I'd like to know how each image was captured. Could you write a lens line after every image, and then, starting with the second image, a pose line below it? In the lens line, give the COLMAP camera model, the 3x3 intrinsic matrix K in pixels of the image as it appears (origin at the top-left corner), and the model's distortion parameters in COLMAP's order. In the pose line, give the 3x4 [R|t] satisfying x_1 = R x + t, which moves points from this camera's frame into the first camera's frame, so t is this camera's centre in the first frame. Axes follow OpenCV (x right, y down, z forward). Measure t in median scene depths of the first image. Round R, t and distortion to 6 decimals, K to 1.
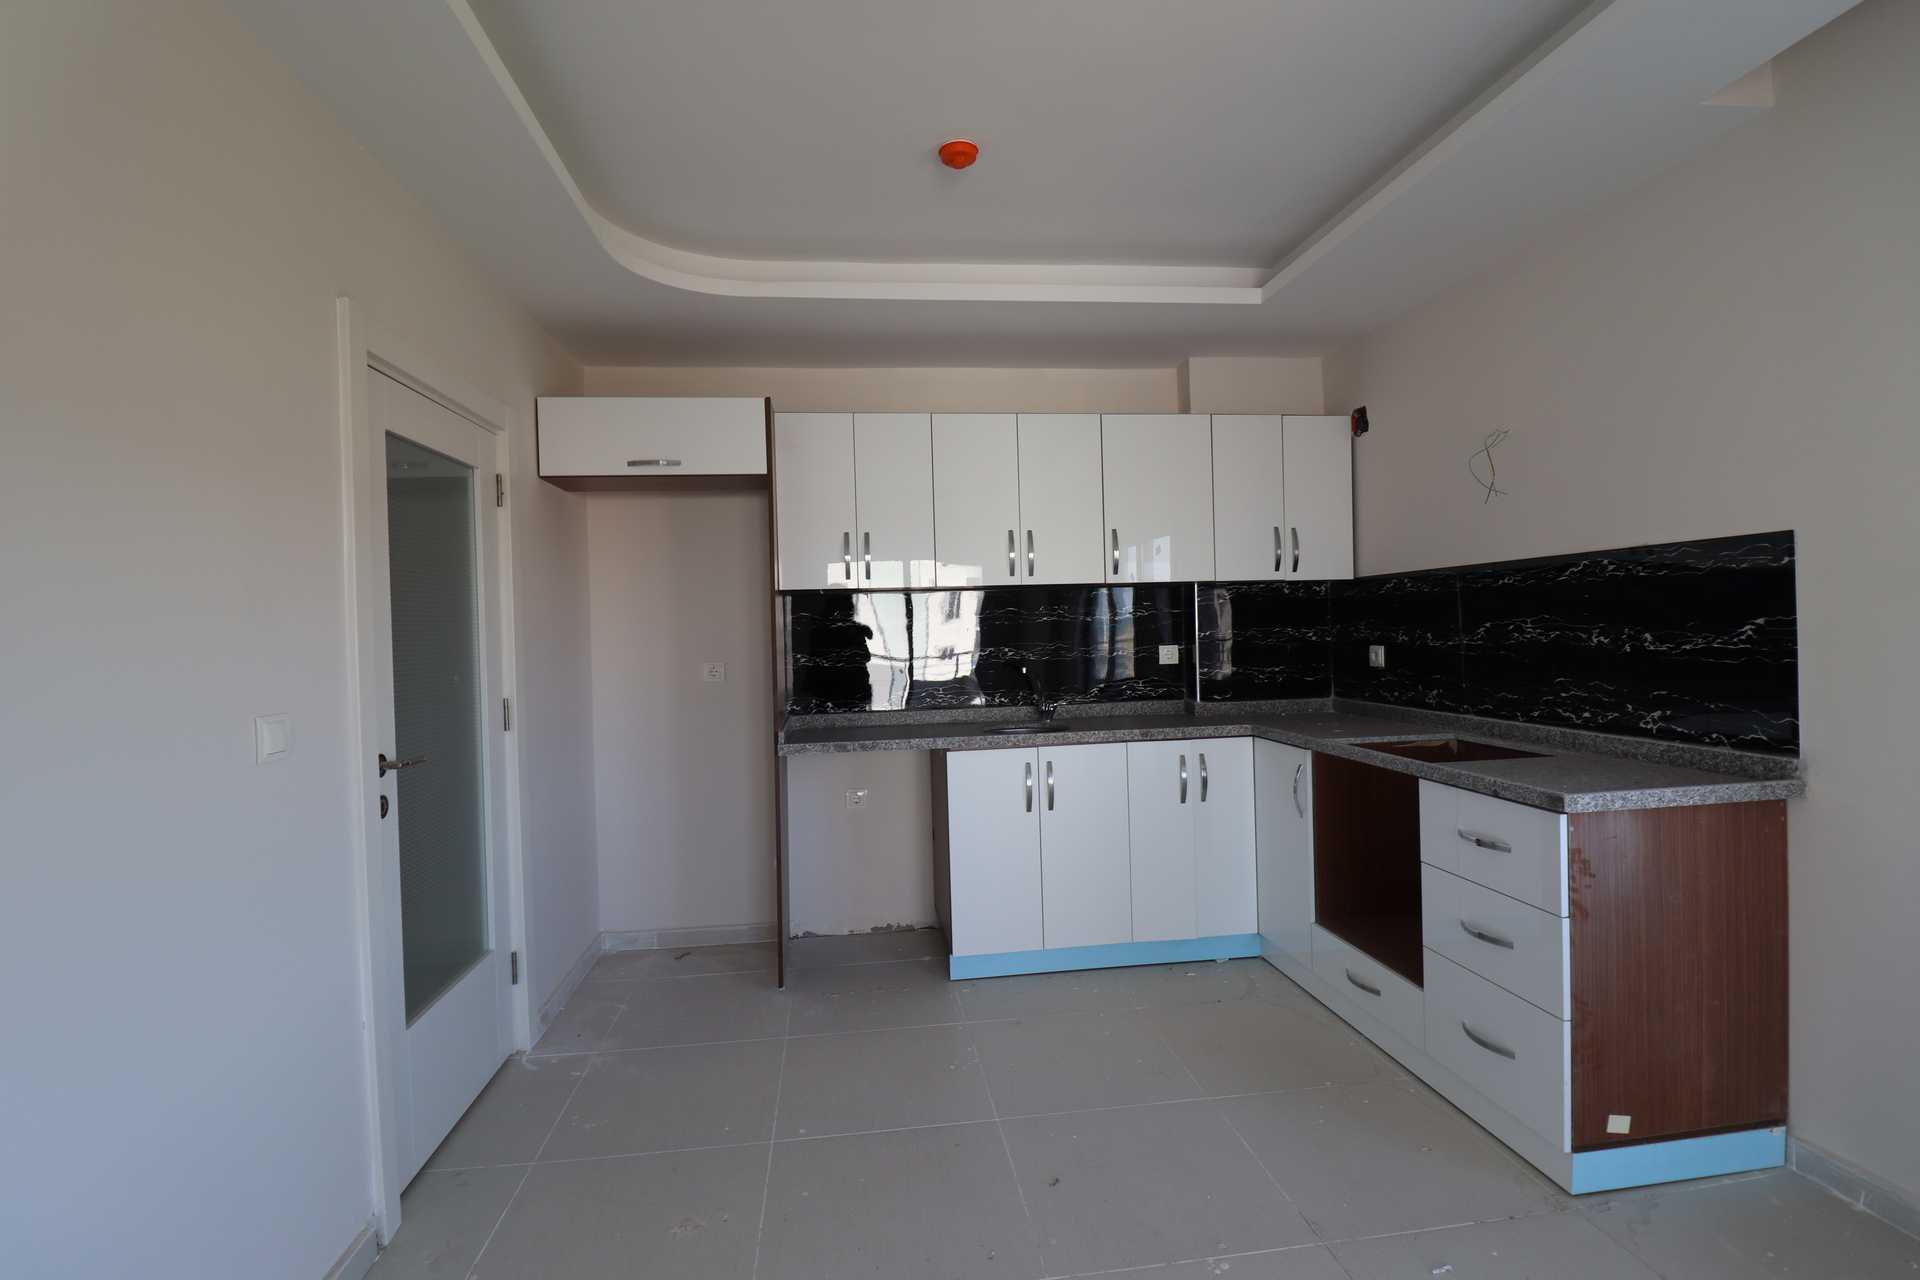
lens RADIAL K [[883.6, 0, 955.8], [0, 883.6, 628.1], [0, 0, 1]] dist [0.000197, -0.013850]
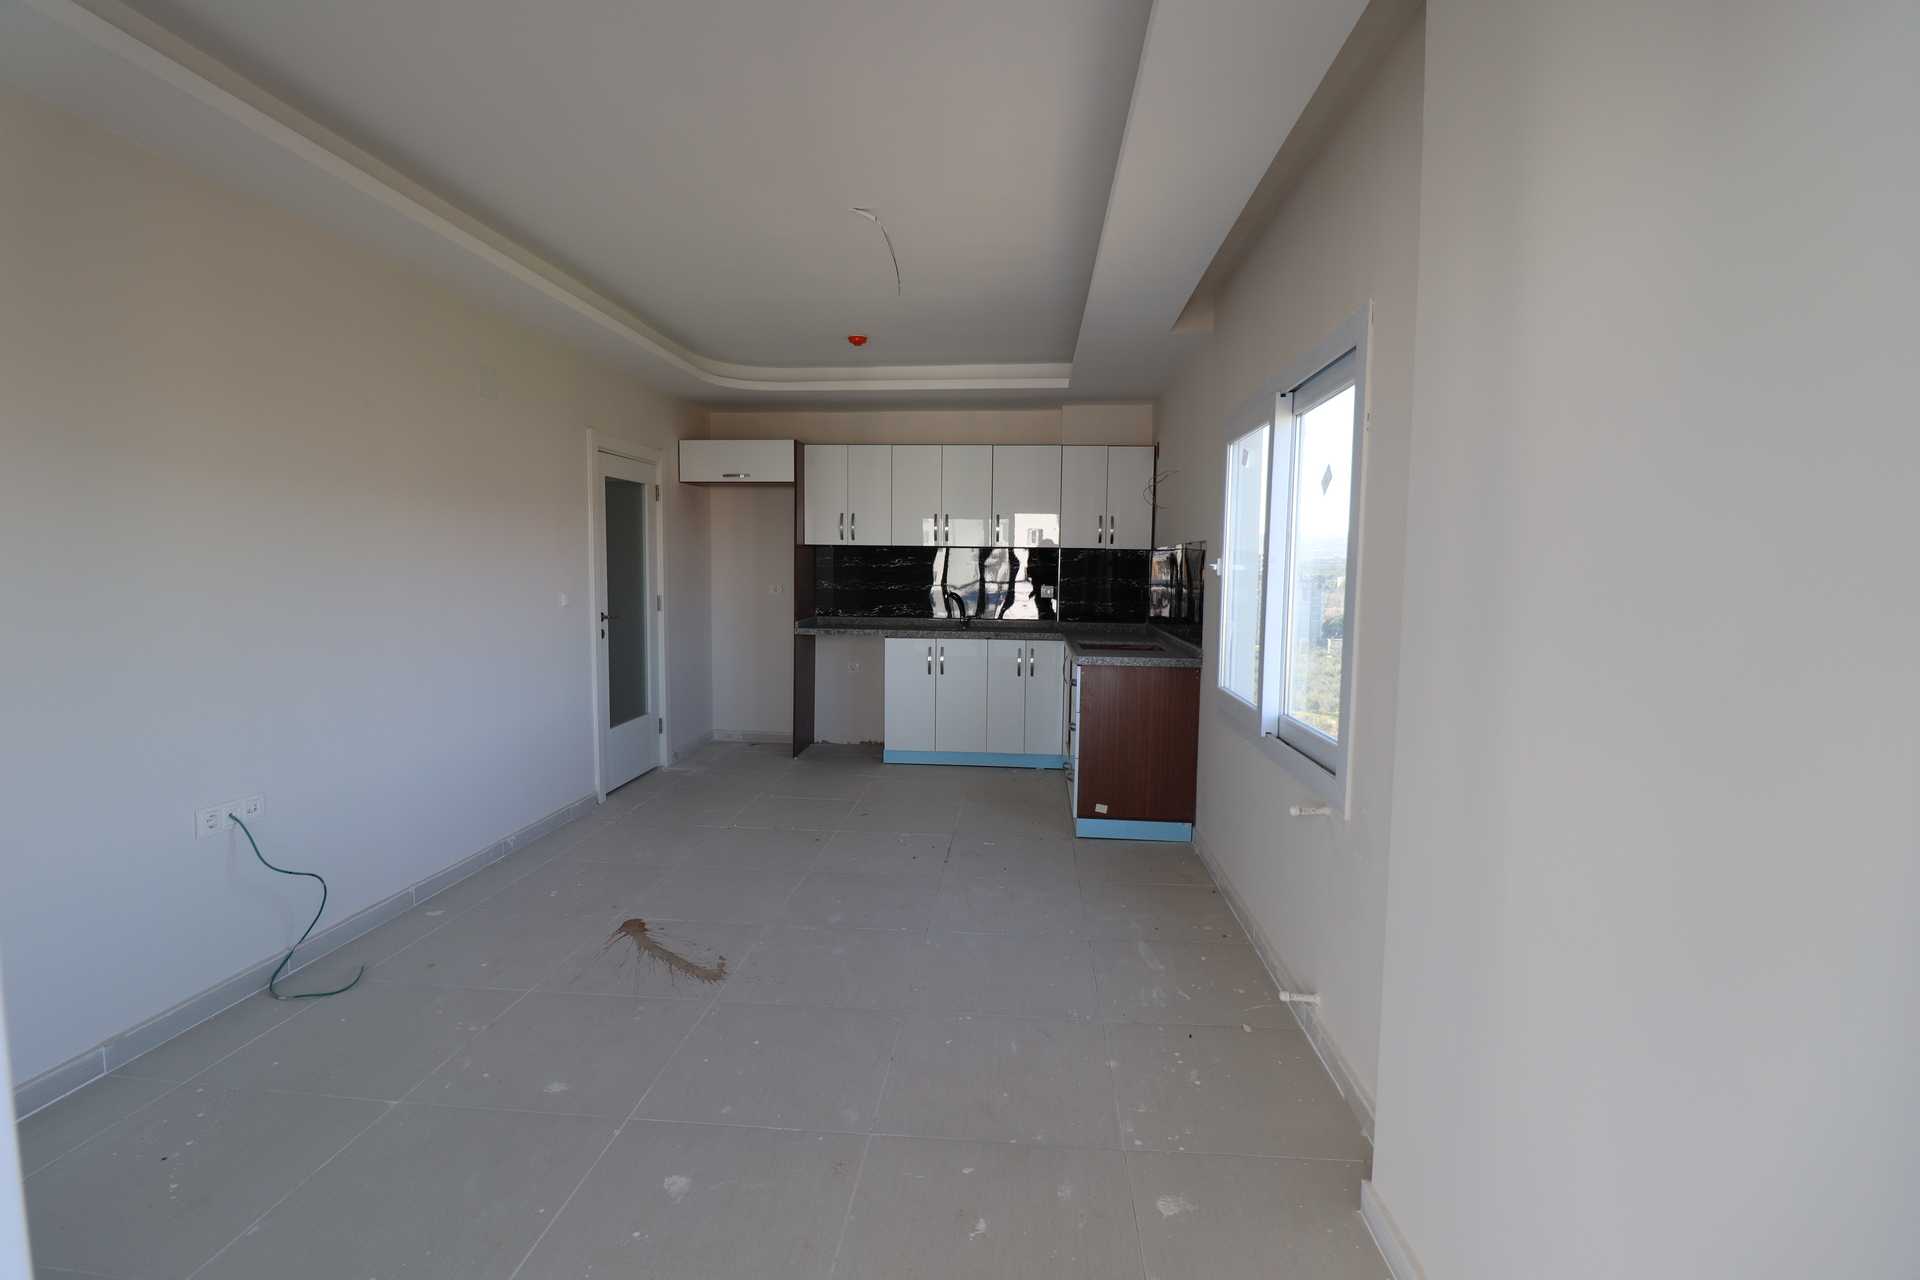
lens RADIAL K [[883.6, 0, 955.8], [0, 883.6, 628.1], [0, 0, 1]] dist [0.000197, -0.013850]
pose [[0.977093, 0.054934, -0.205599, 0.500333], [-0.040083, 0.996323, 0.075717, -0.023342], [0.209002, -0.065742, 0.975703, -0.731490]]
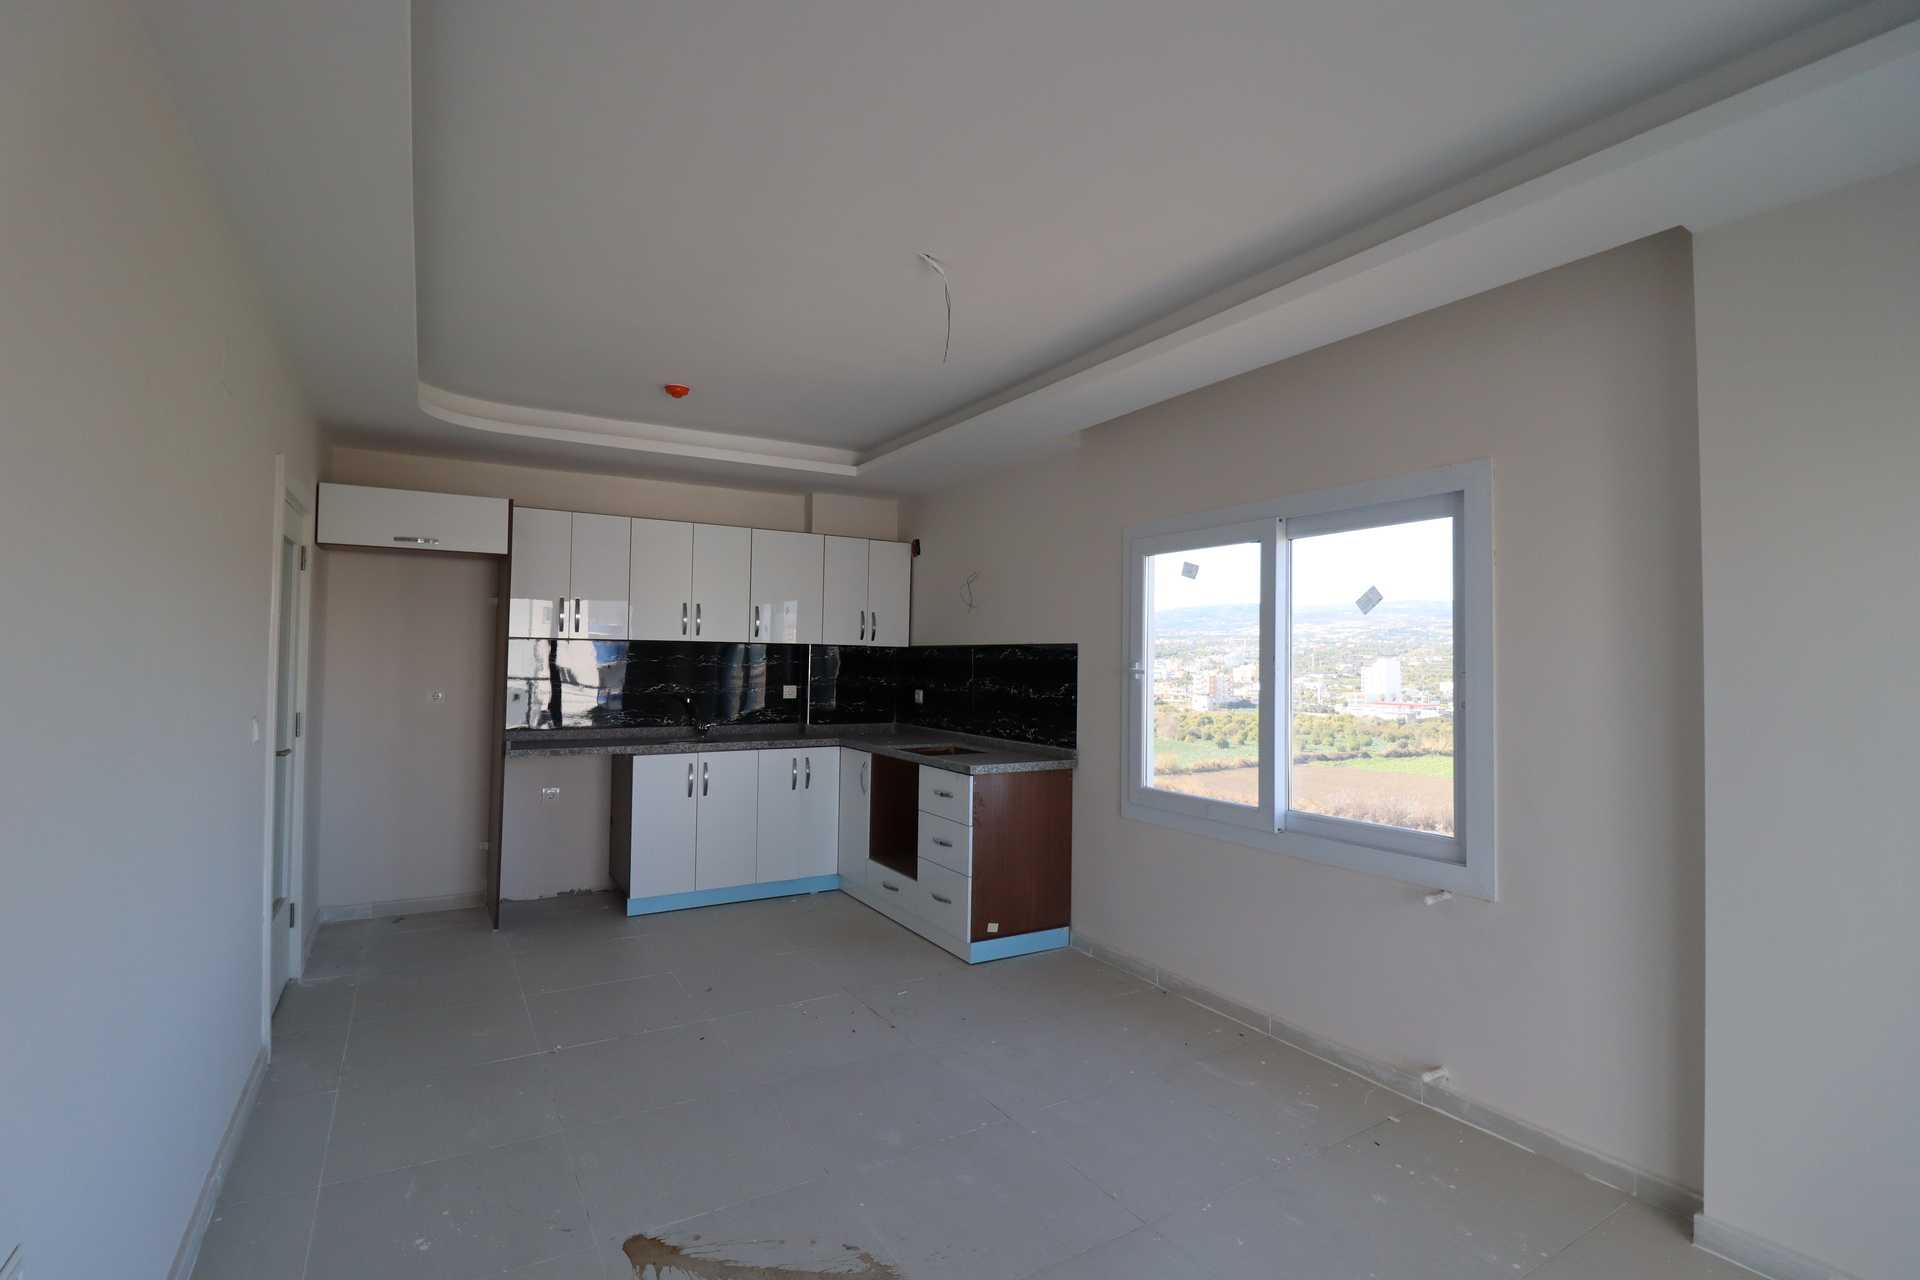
lens RADIAL K [[883.6, 0, 955.8], [0, 883.6, 628.1], [0, 0, 1]] dist [0.000197, -0.013850]
pose [[0.915120, 0.054737, 0.399448, -0.115426], [-0.039789, 0.998166, -0.045625, -0.023452], [-0.401213, 0.025859, 0.915620, -0.535144]]
